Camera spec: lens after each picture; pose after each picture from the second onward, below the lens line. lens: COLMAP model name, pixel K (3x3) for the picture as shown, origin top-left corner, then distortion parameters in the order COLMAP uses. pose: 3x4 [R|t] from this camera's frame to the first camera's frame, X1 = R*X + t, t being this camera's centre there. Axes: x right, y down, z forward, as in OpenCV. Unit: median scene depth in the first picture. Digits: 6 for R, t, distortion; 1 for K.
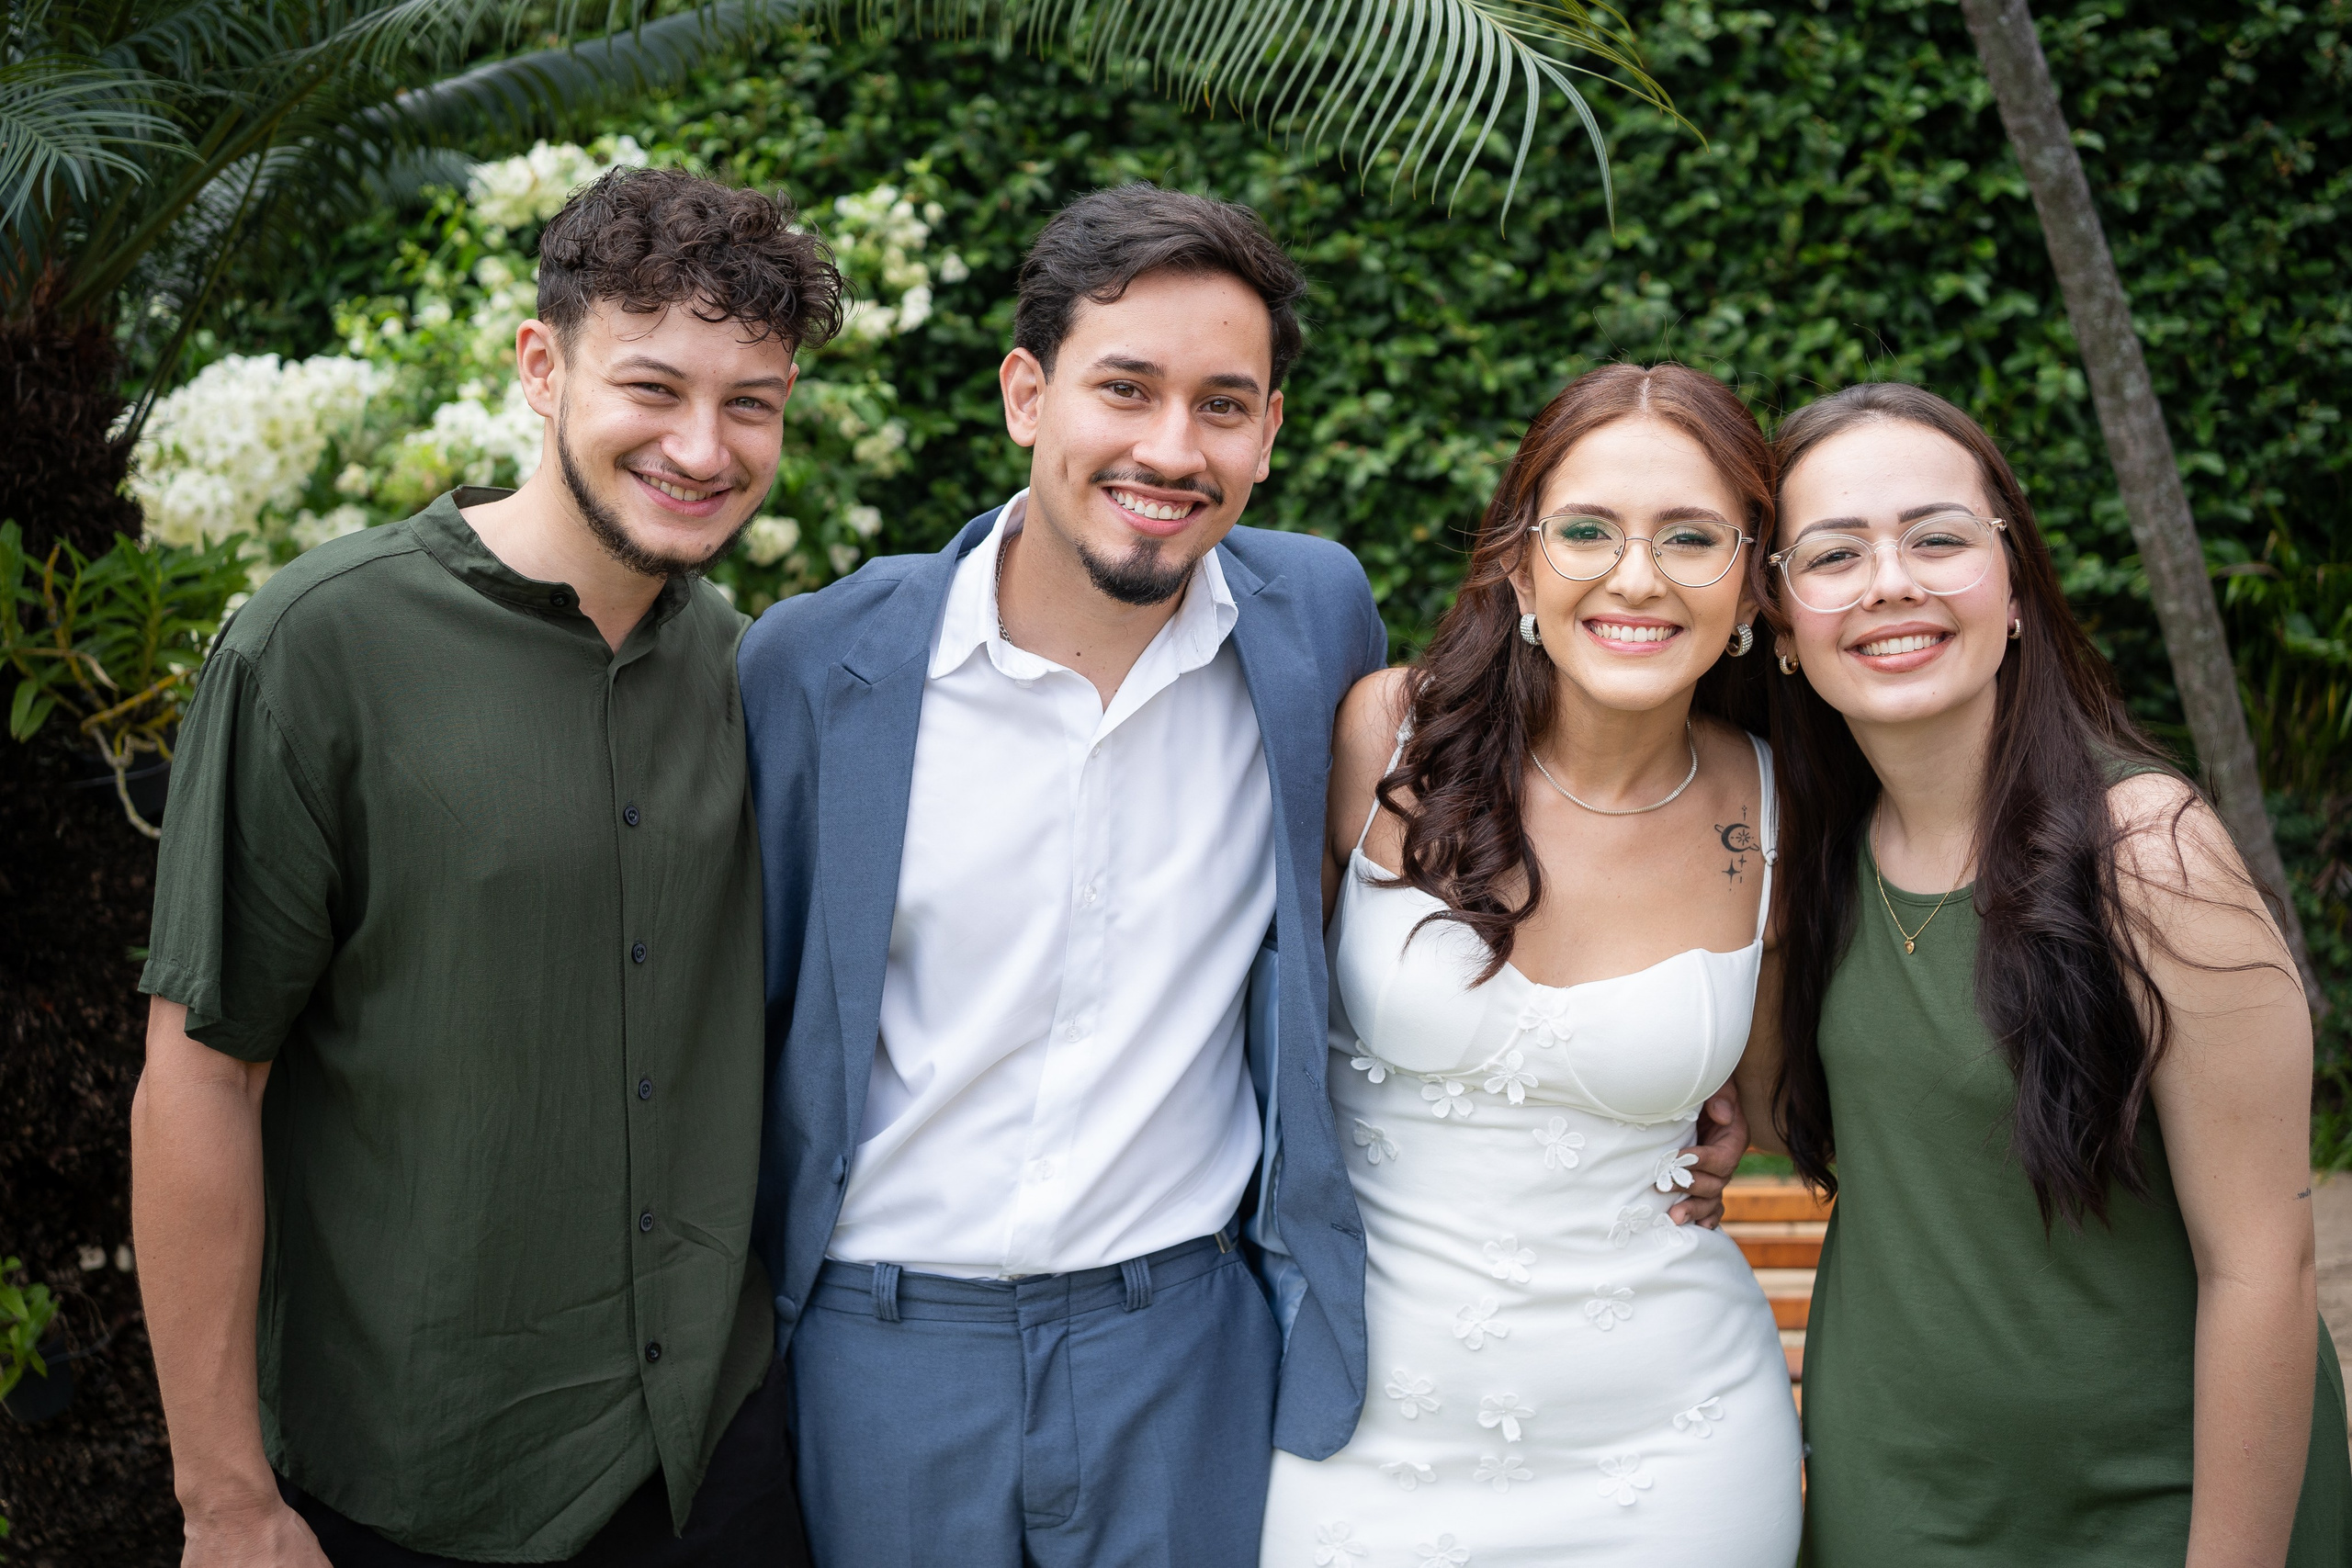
lens RADIAL K [[2384.4, 0, 1137.1], [0, 2384.4, 761.8], [0, 0, 1]] dist [0.014189, 0.000000]
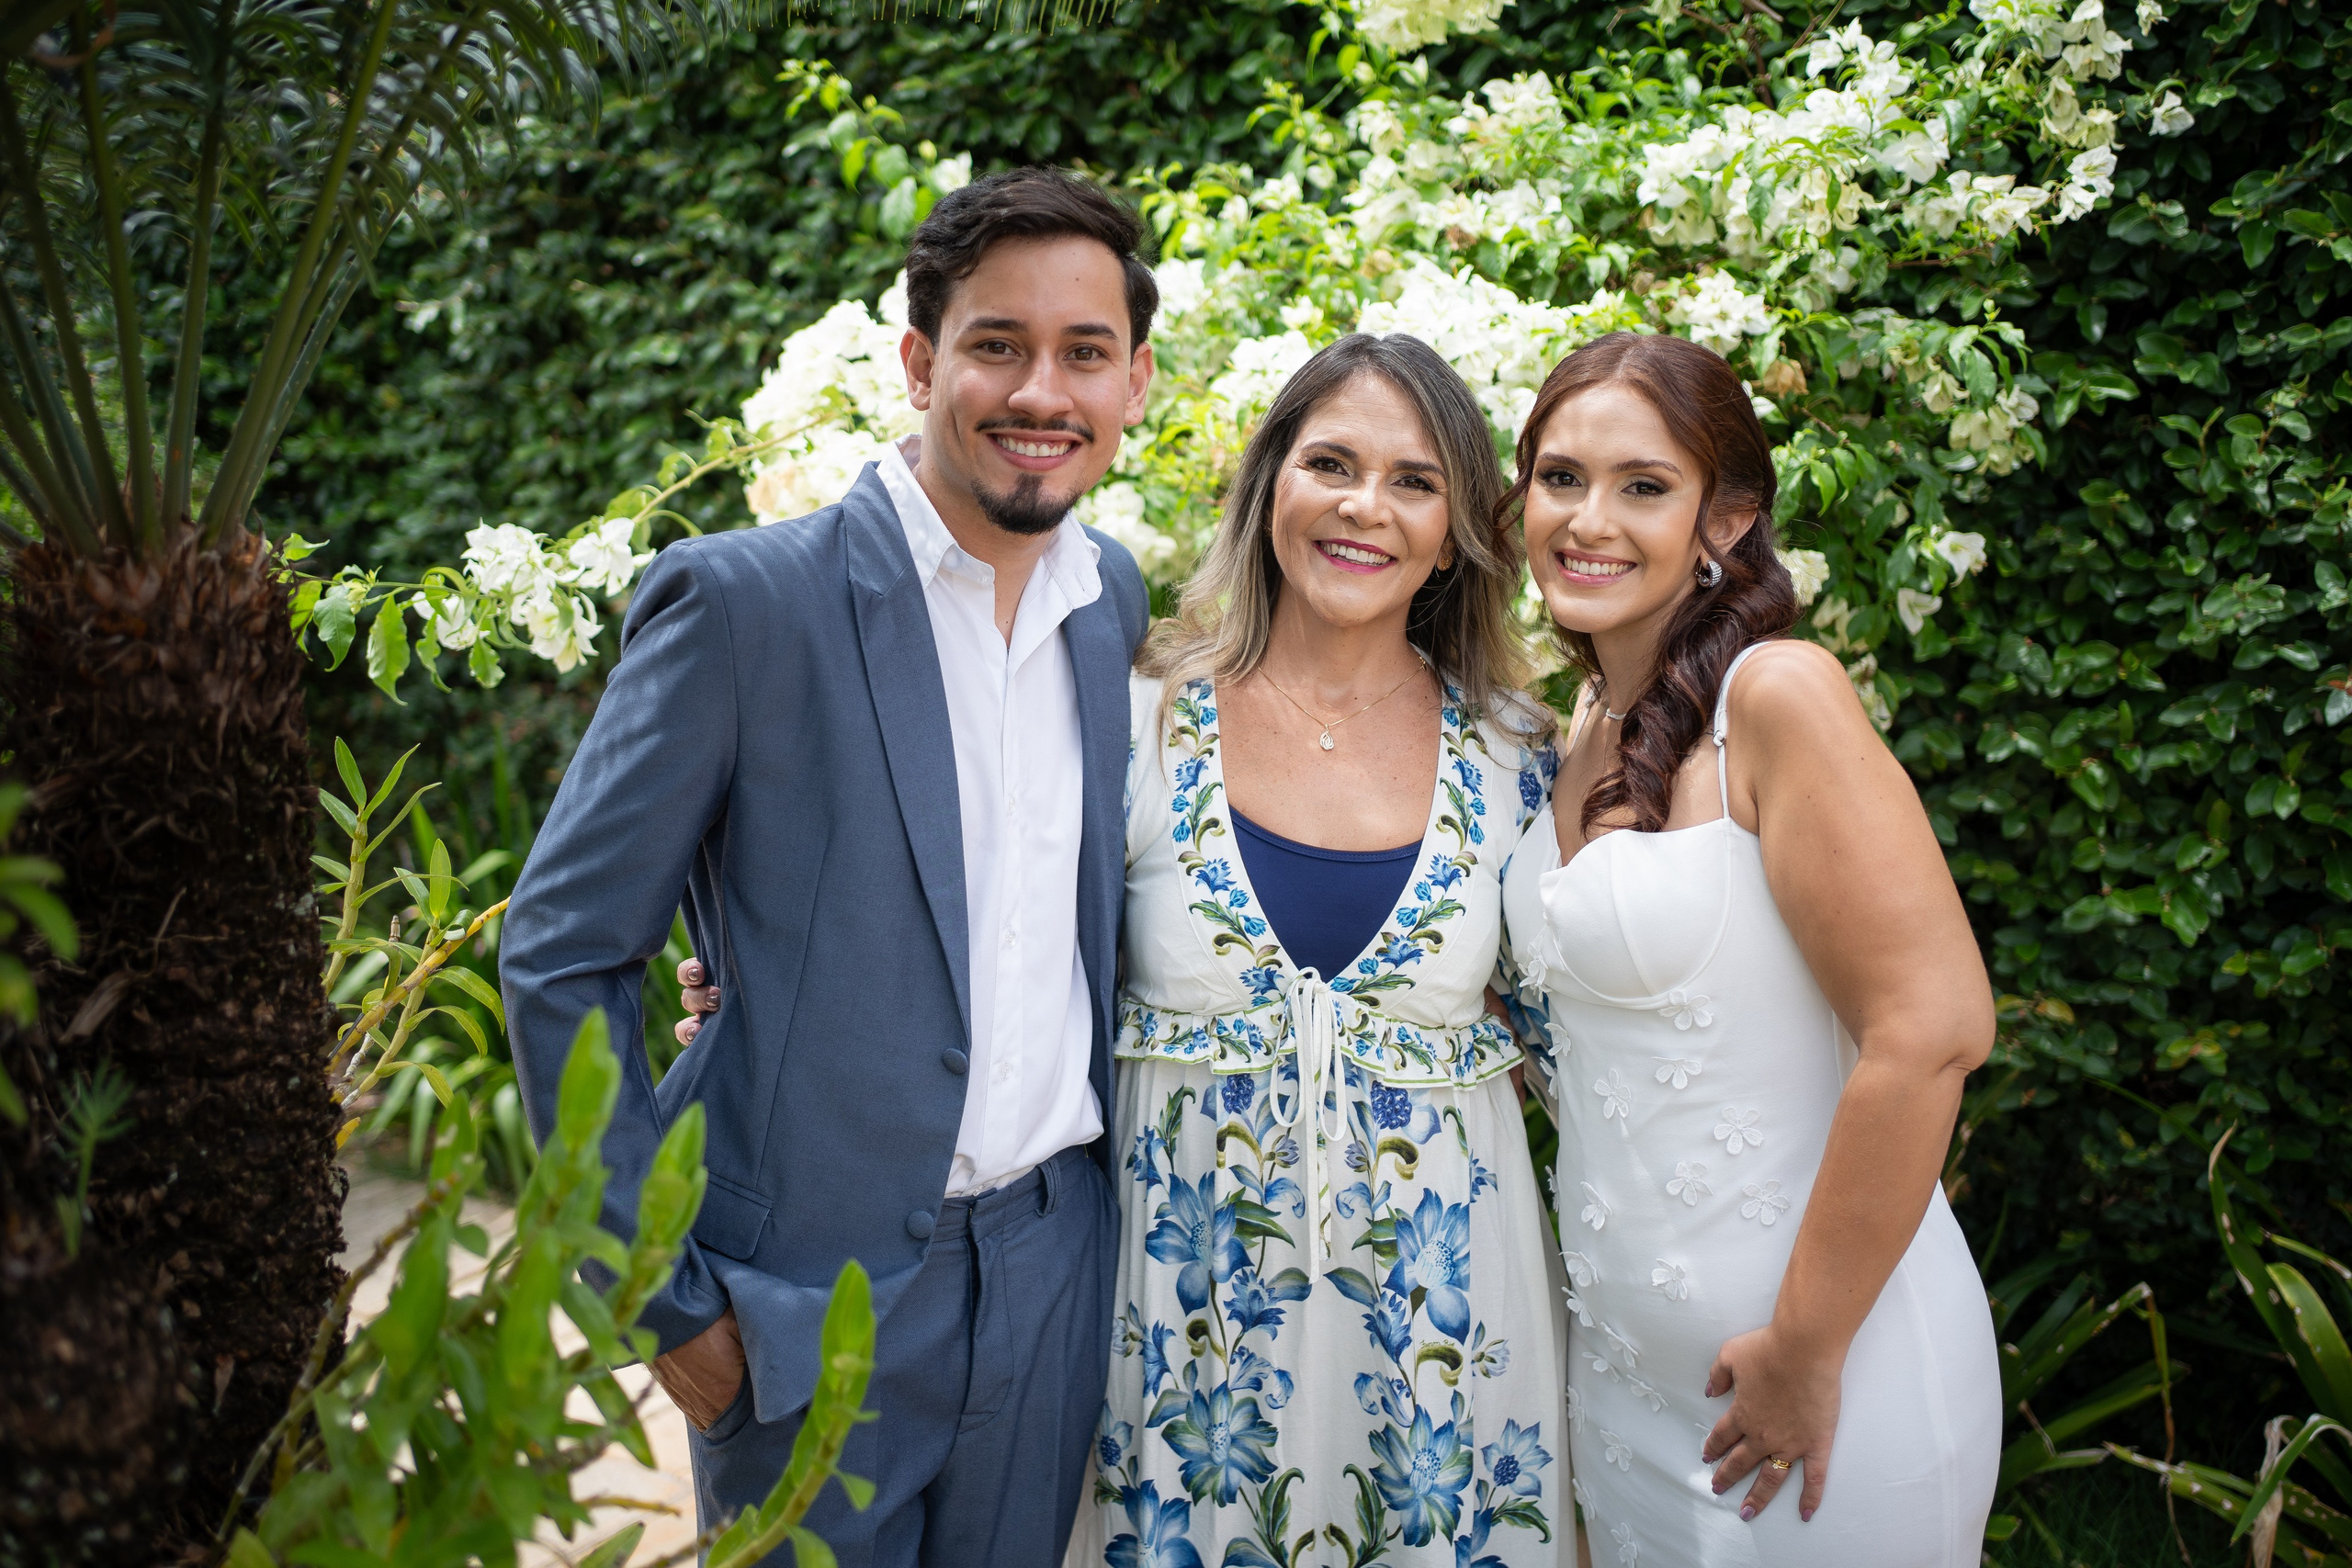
lens RADIAL K [[2384.4, 0, 1186.2], [0, 2384.4, 753.4], [0, 0, 1]] dist [0.014189, 0.000000]
pose [[0.901289, 0.109573, -0.419131, -0.032617], [-0.094258, 0.993906, 0.057146, -0.068962], [0.422839, -0.011999, 0.906125, 0.395371]]
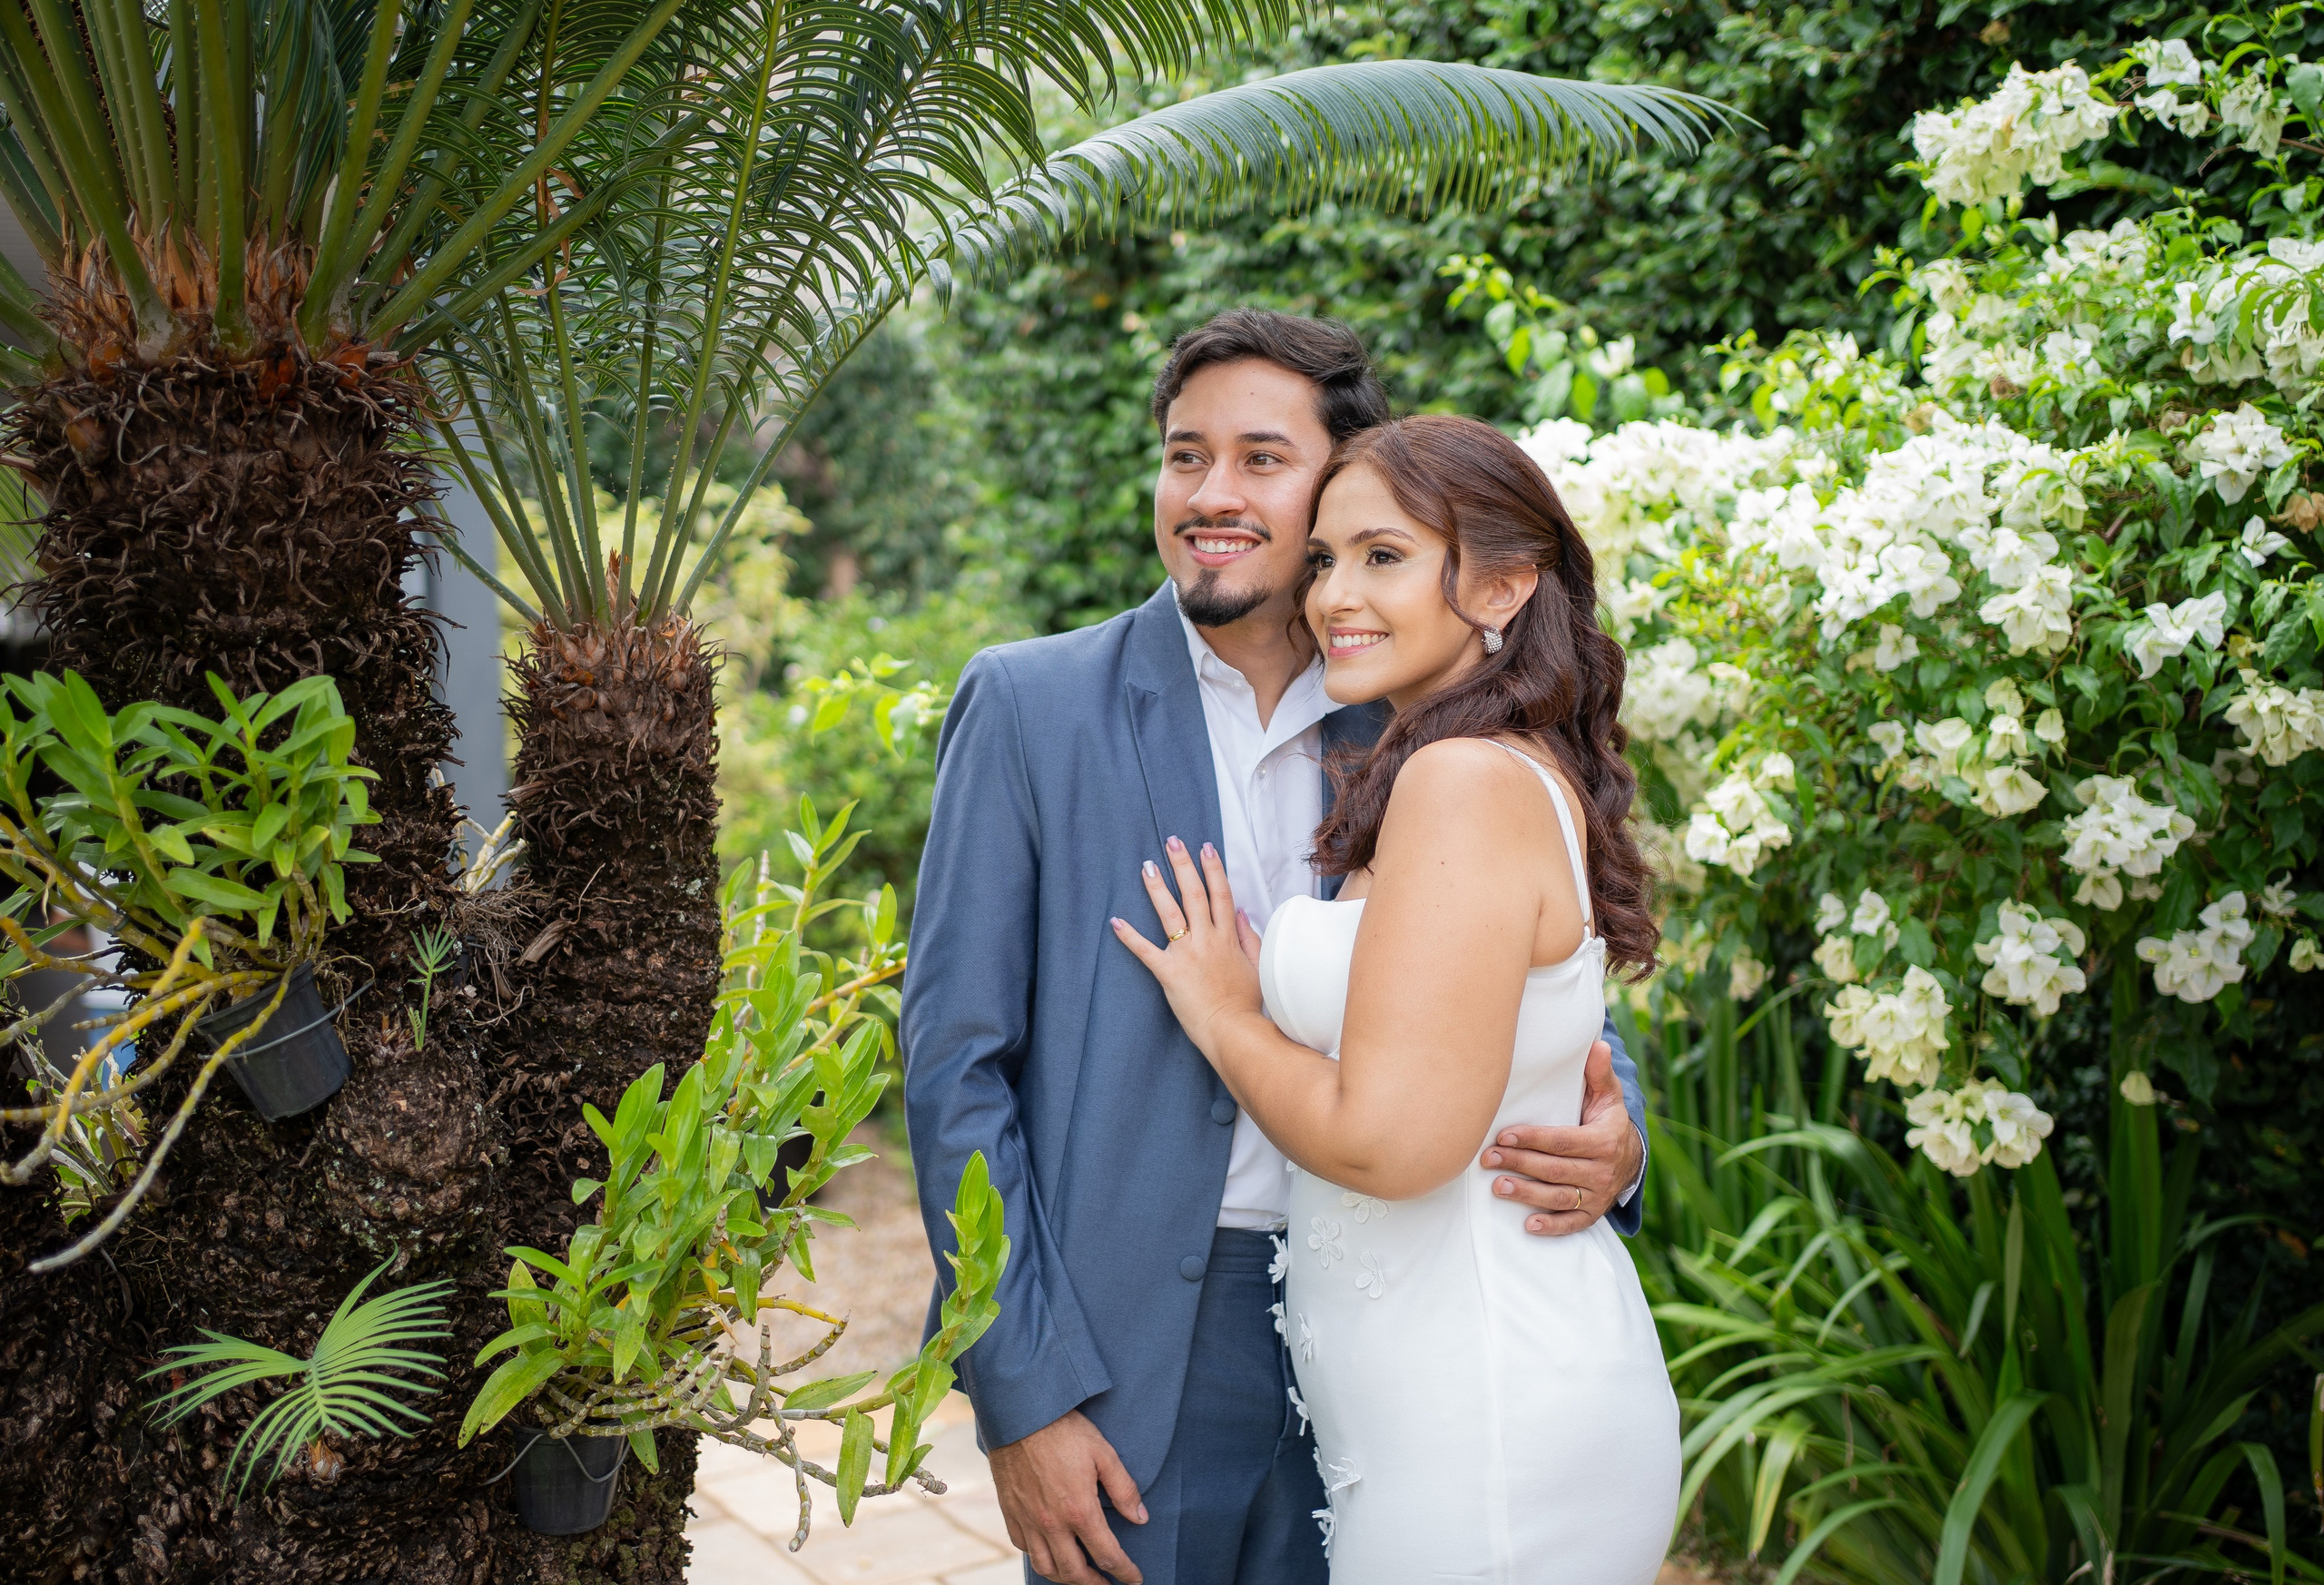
lens RADIAL K [[2642.9, 0, 1158.2], [0, 2642.9, 794.7], [0, 0, 1]] dist [0.024724, 0.000000]
pose [[0.642017, 0.084066, -0.762068, 0.139966], [-0.114227, 0.993365, 0.013349, -0.053267], [0.758134, 0.078478, 0.647359, 0.385344]]
